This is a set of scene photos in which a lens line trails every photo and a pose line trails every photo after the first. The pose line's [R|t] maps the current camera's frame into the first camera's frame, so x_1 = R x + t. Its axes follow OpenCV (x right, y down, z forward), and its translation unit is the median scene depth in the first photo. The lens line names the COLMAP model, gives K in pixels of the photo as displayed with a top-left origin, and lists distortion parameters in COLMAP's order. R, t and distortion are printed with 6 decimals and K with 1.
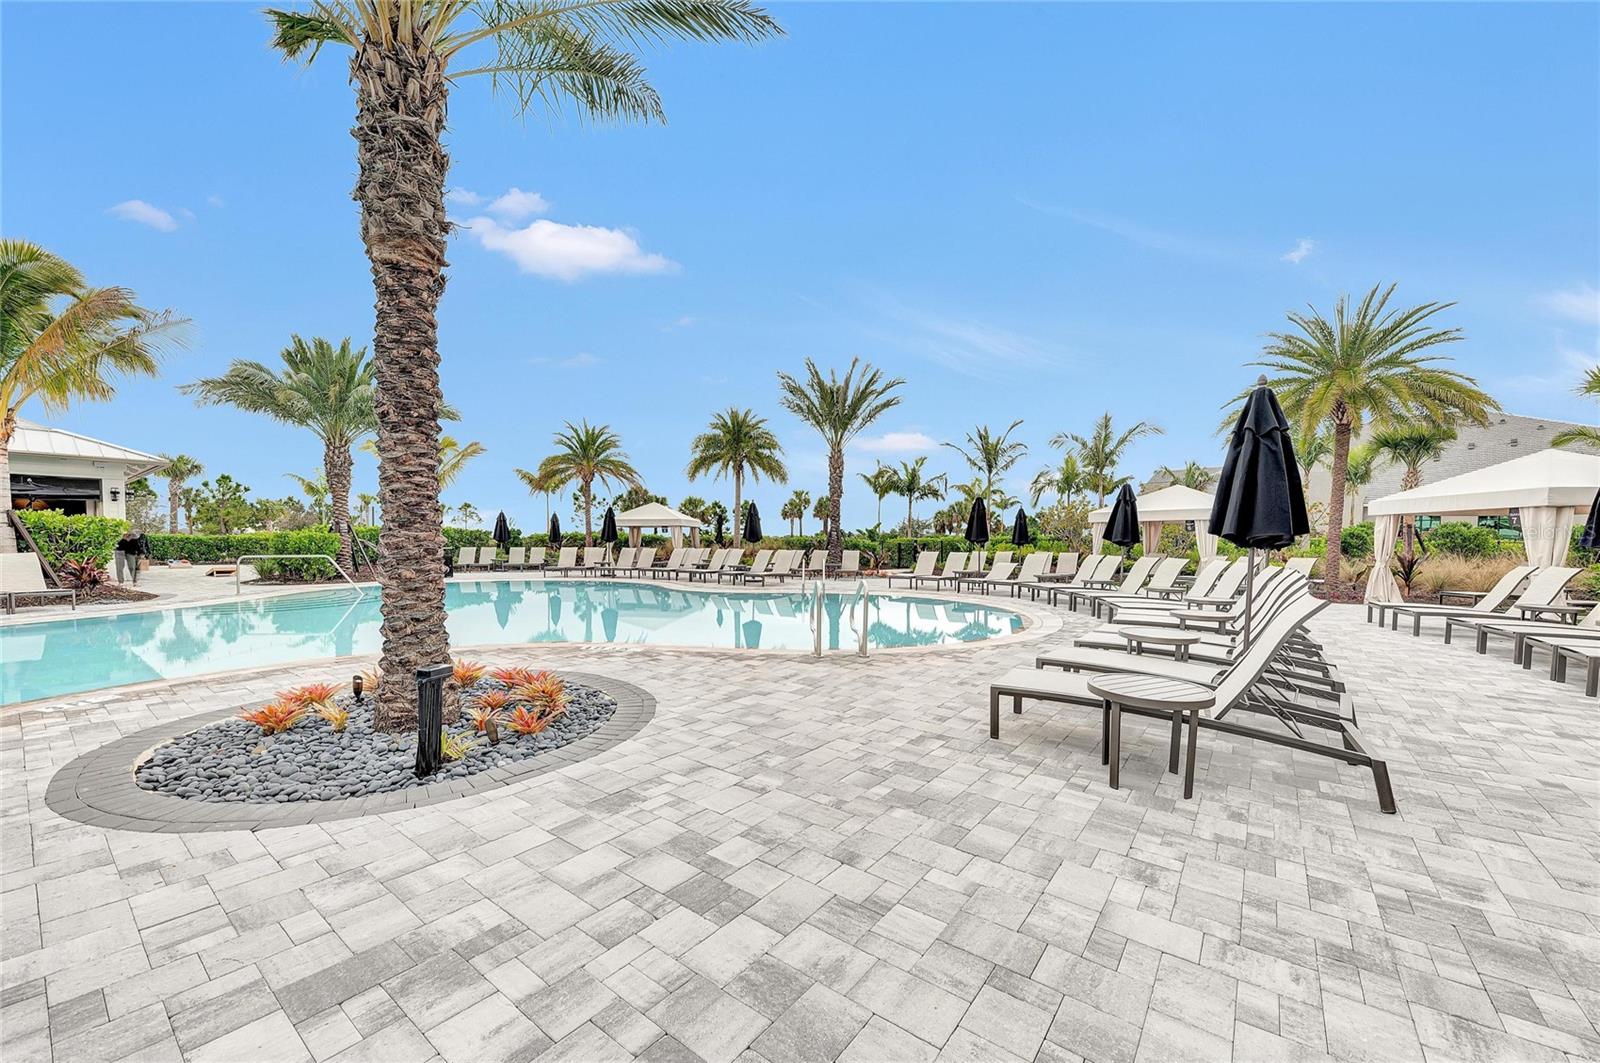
lens RADIAL K [[603.9, 0, 800.7], [0, 603.9, 560.7], [0, 0, 1]] dist [-0.000035, -0.000061]
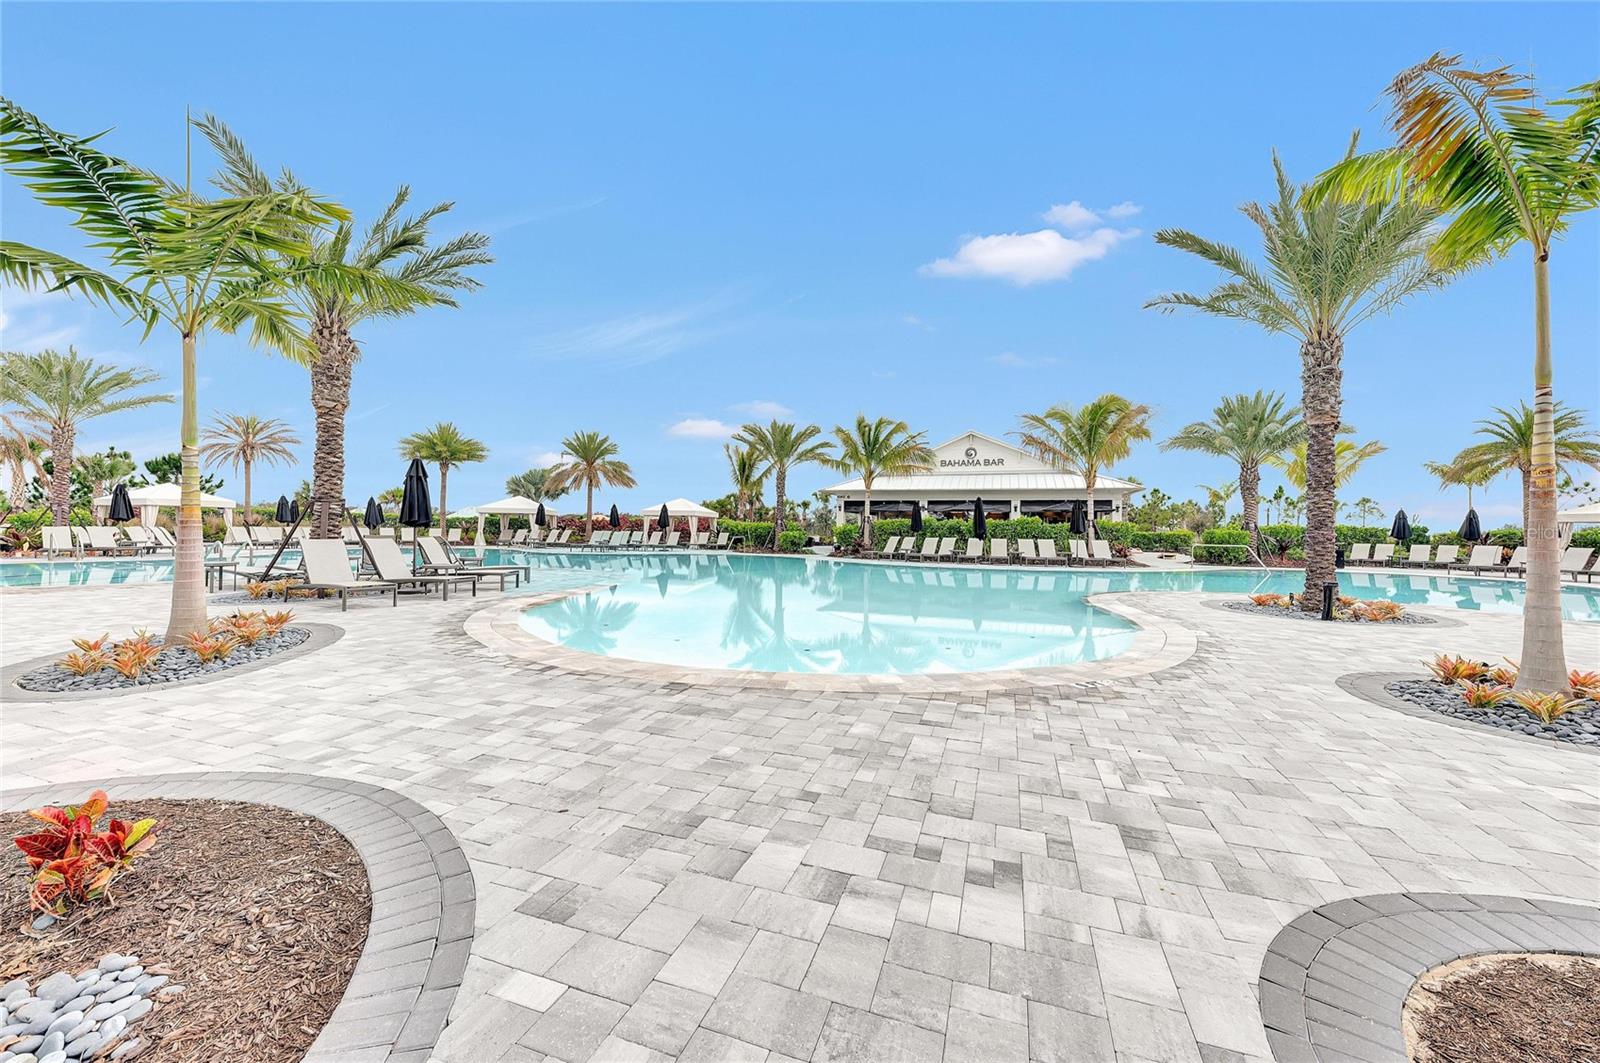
lens RADIAL K [[604.2, 0, 800.0], [0, 604.2, 531.5], [0, 0, 1]] dist [-0.000216, -0.000128]
pose [[0.306619, 0.002414, -0.951829, 0.164516], [-0.043122, 0.999005, -0.011358, 0.011401], [0.950855, 0.044528, 0.306418, -0.278024]]
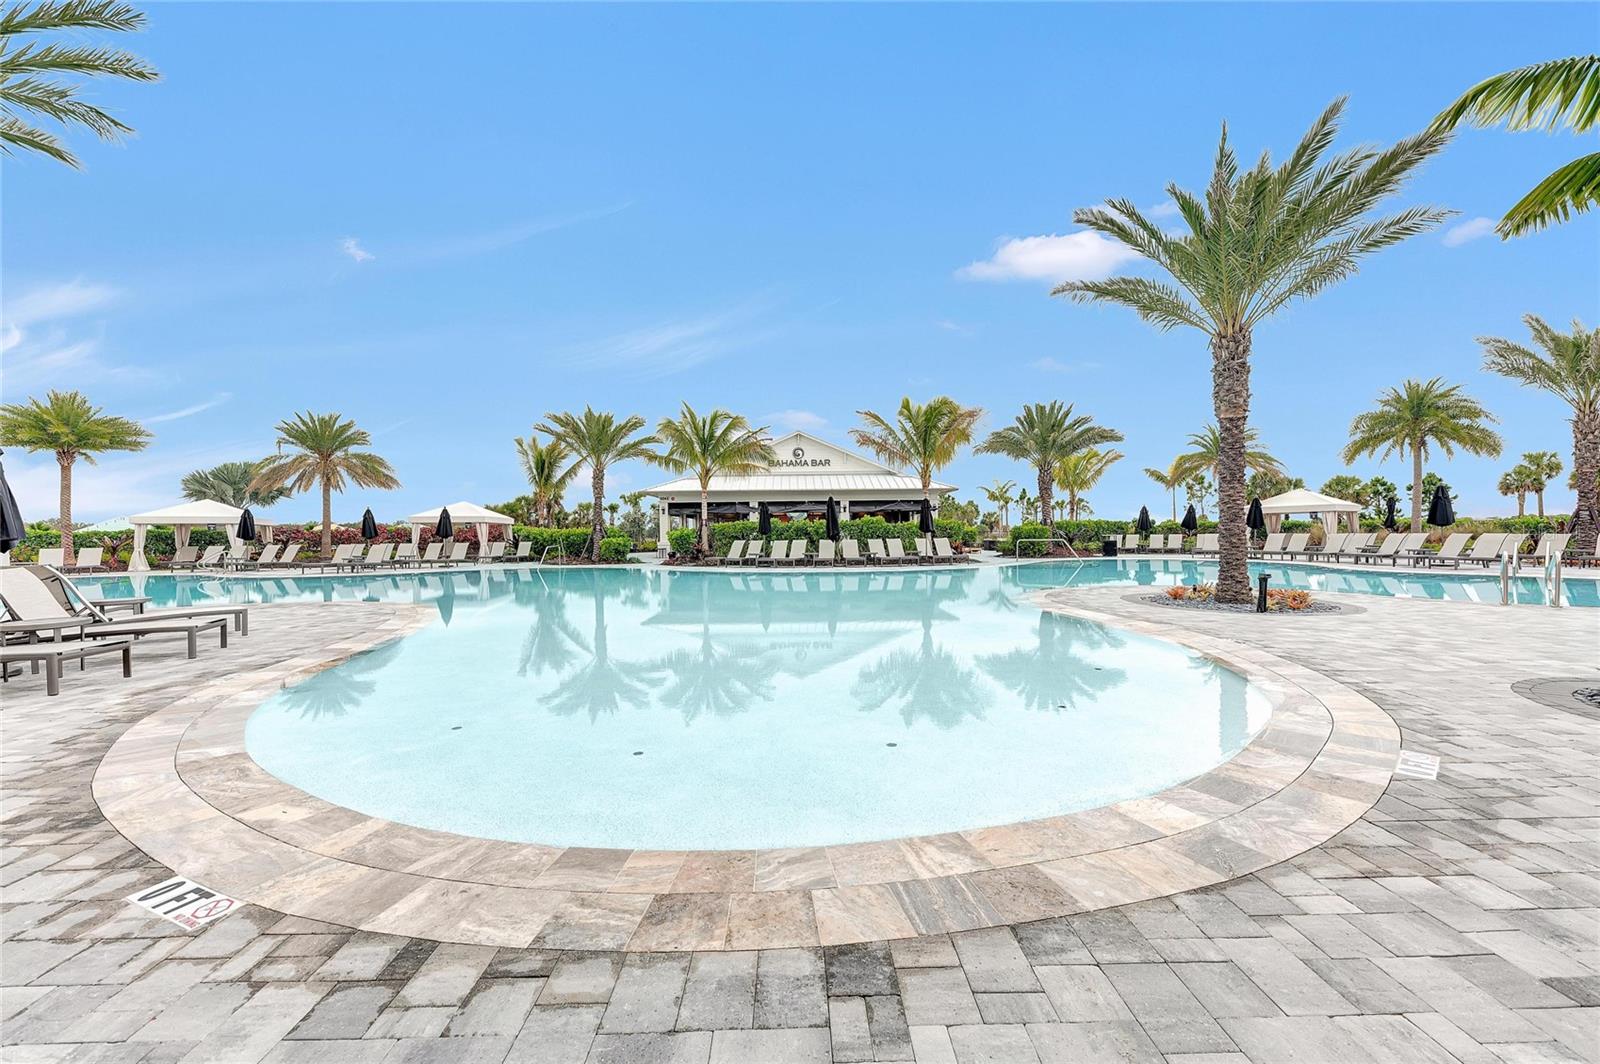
lens RADIAL K [[589.6, 0, 799.9], [0, 589.6, 540.7], [0, 0, 1]] dist [0.015205, -0.008545]
pose [[0.616744, -0.002148, -0.787161, 0.026855], [-0.010155, 0.999891, -0.010685, 0.010612], [0.787098, 0.014584, 0.616655, -0.301783]]
